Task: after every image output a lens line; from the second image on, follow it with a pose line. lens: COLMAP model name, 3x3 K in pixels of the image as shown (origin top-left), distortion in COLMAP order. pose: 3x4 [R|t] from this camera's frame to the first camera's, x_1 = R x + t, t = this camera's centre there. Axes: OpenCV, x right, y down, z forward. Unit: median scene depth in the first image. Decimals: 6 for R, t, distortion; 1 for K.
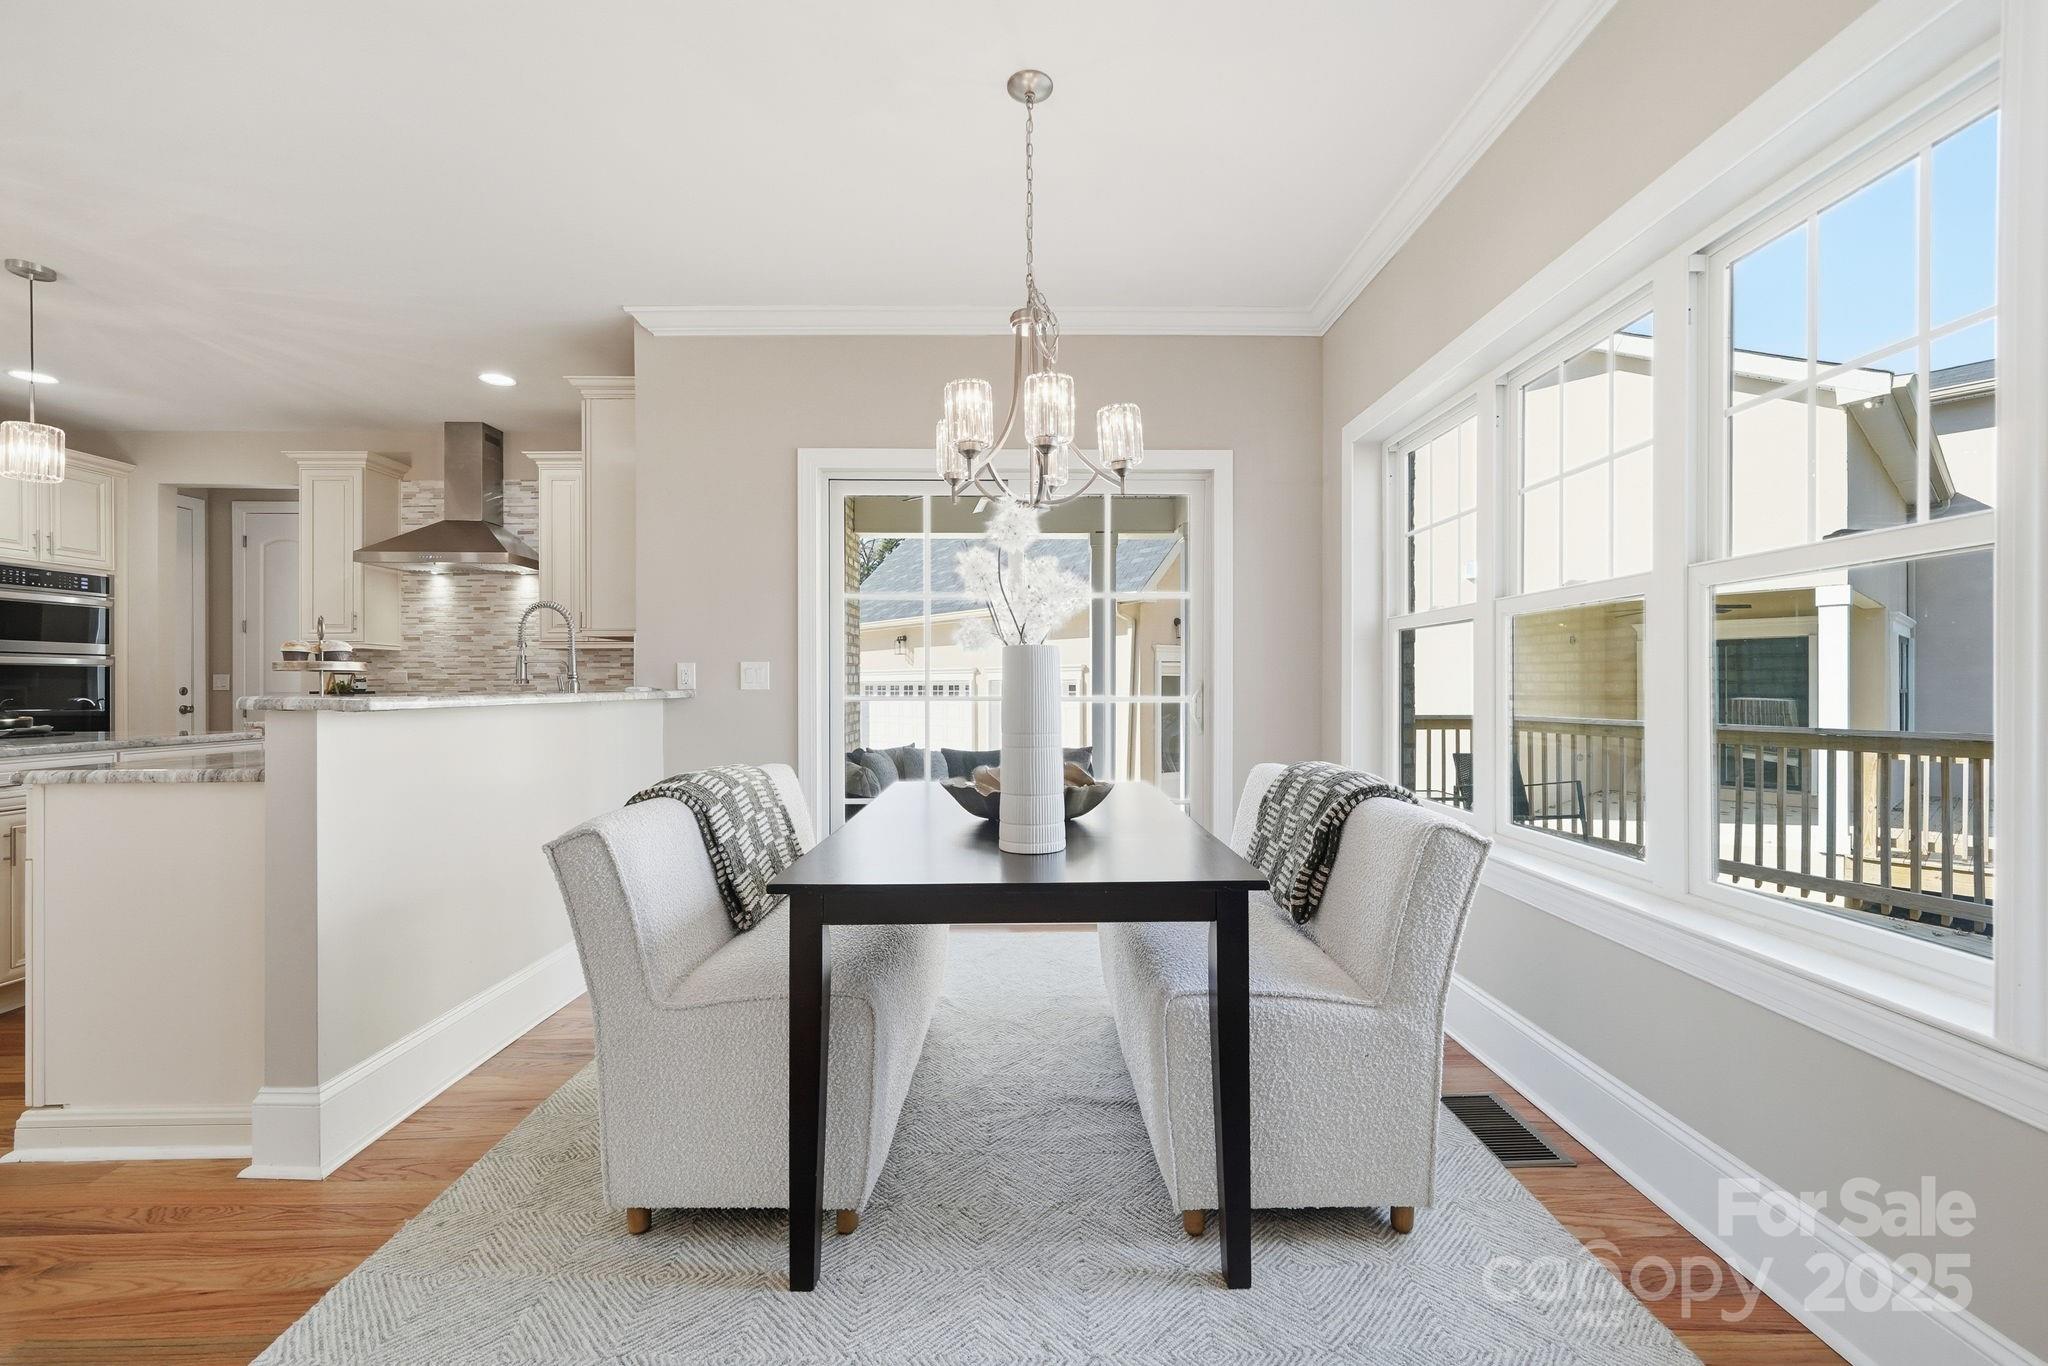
lens RADIAL K [[856.3, 0, 1024.0], [0, 856.3, 683.0], [0, 0, 1]] dist [0.000736, 0.000174]
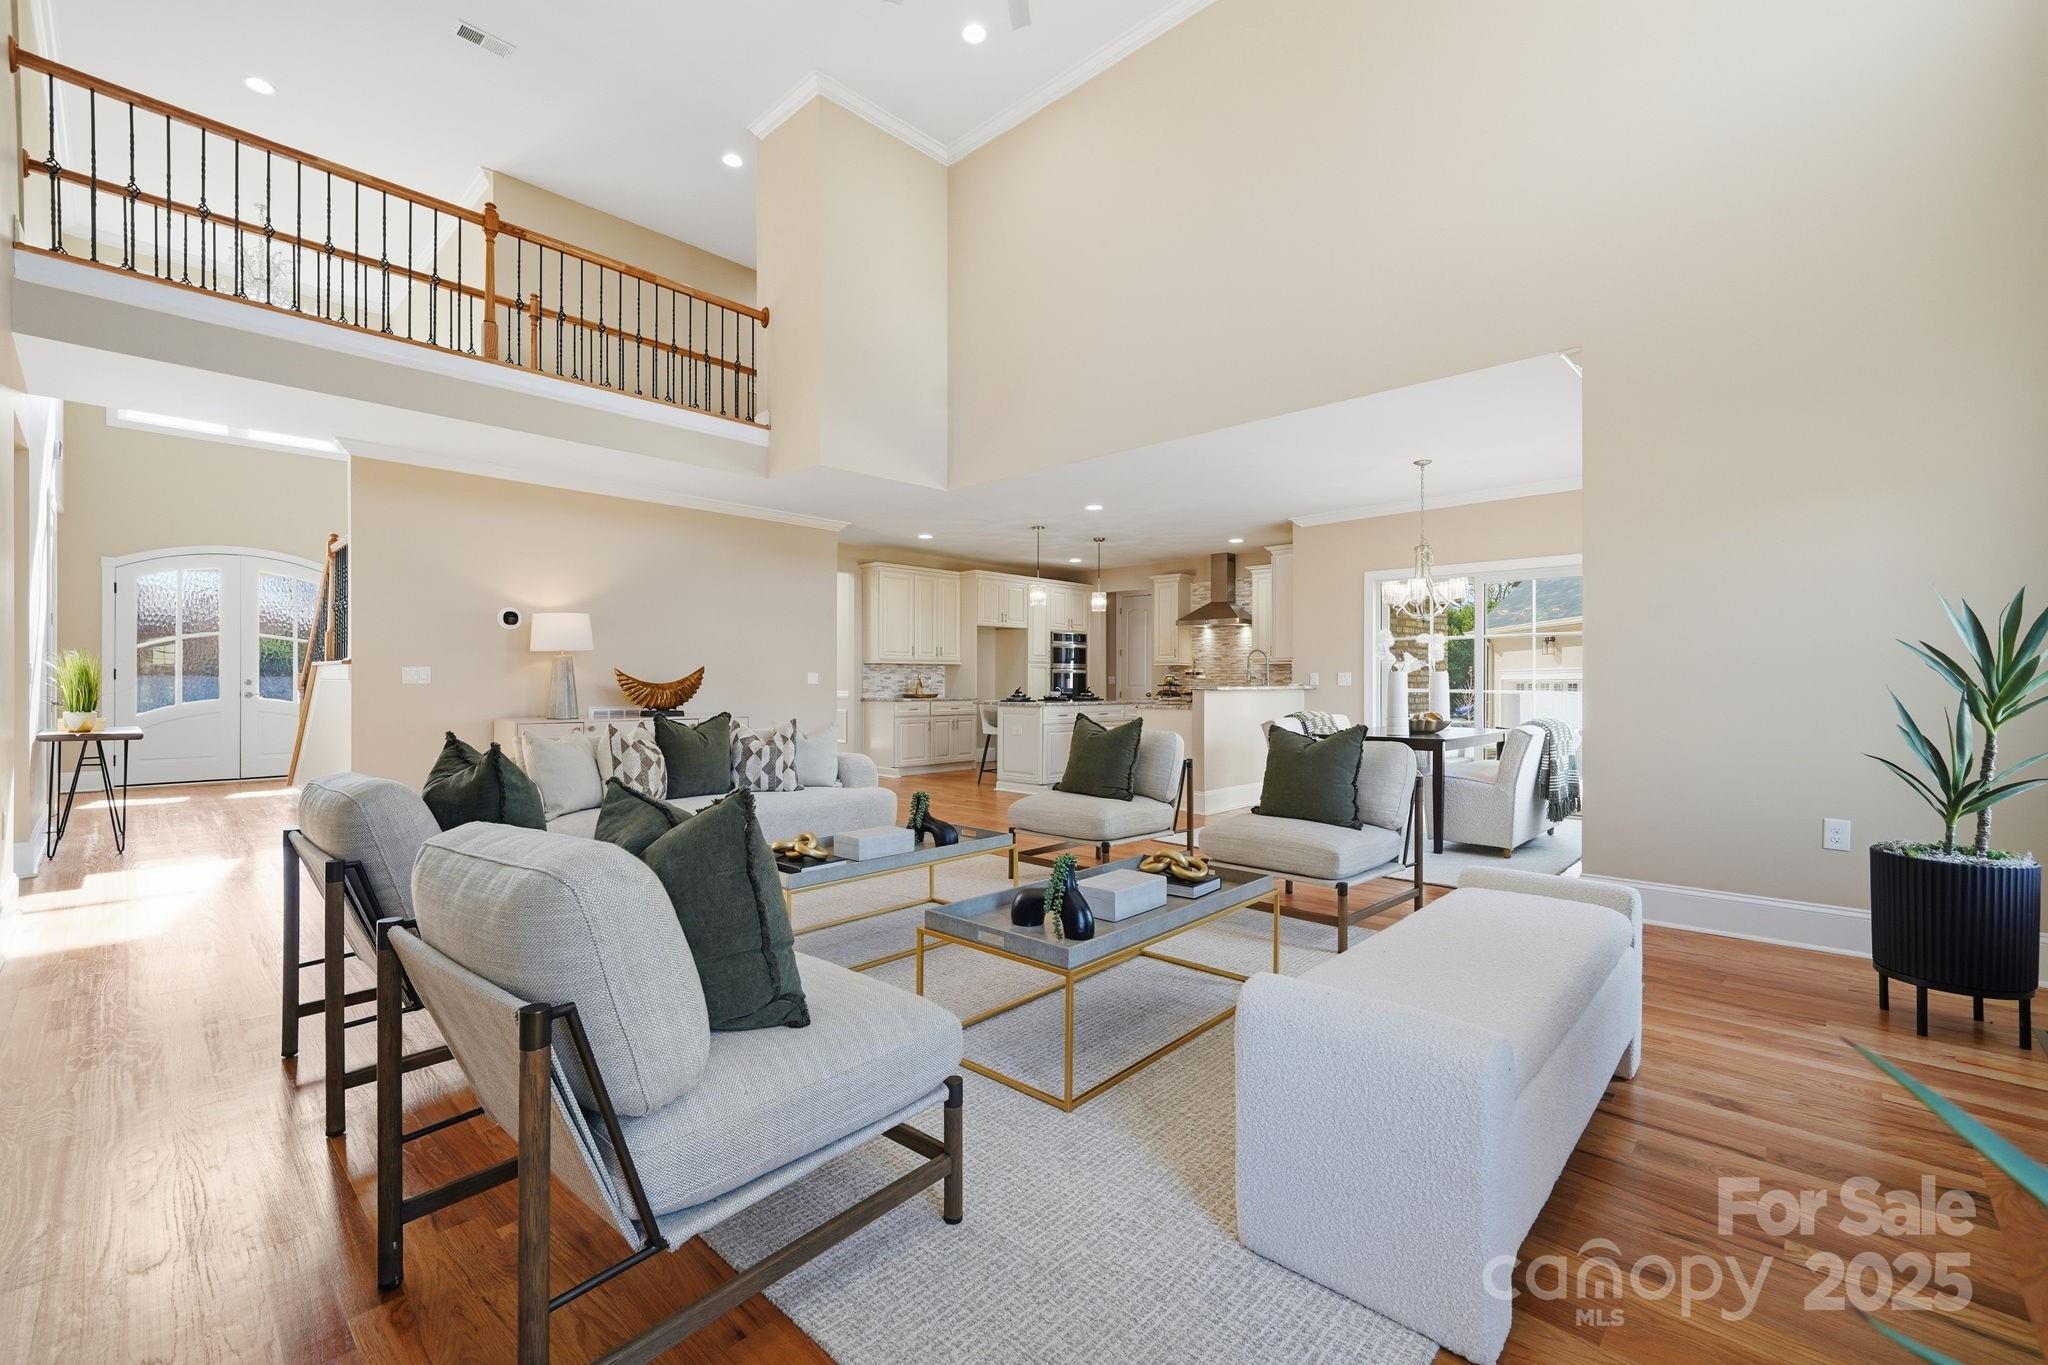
lens RADIAL K [[856.3, 0, 1024.0], [0, 856.3, 682.5], [0, 0, 1]] dist [0.000736, 0.000174]
pose [[0.722466, 0.004702, -0.691390, 0.410683], [-0.002760, 0.999989, 0.003916, -0.003623], [0.691401, -0.000921, 0.722471, -0.773112]]
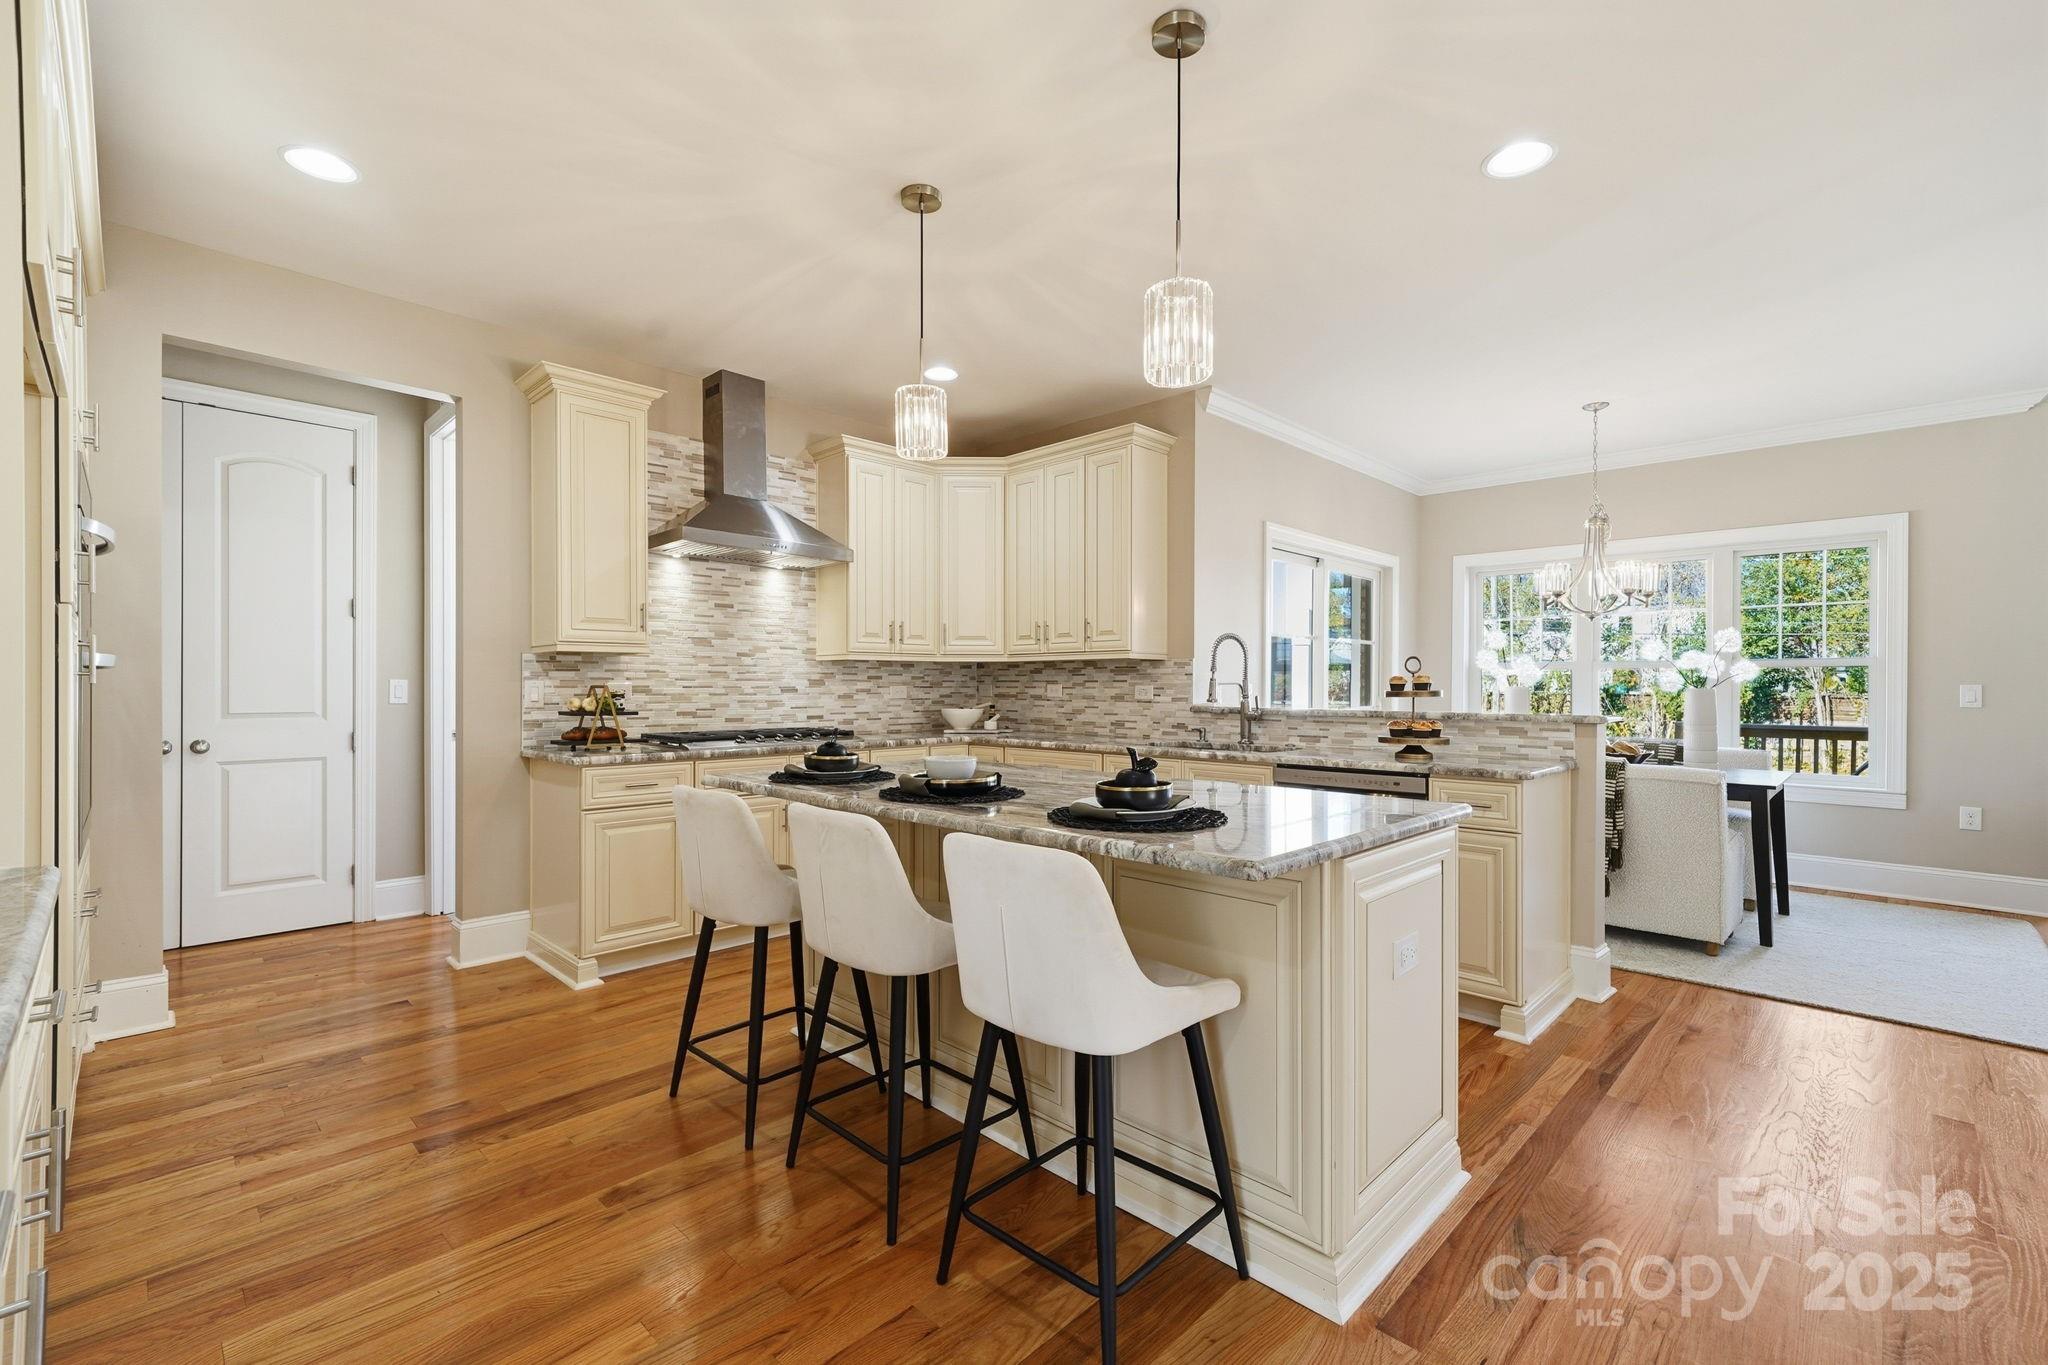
lens RADIAL K [[880.6, 0, 1057.5], [0, 880.6, 684.3], [0, 0, 1]] dist [0.001384, 0.000072]
pose [[0.693122, 0.005326, 0.720801, -1.014357], [-0.004877, 0.999984, -0.002700, -0.012435], [-0.720804, -0.001644, 0.693137, 0.204910]]
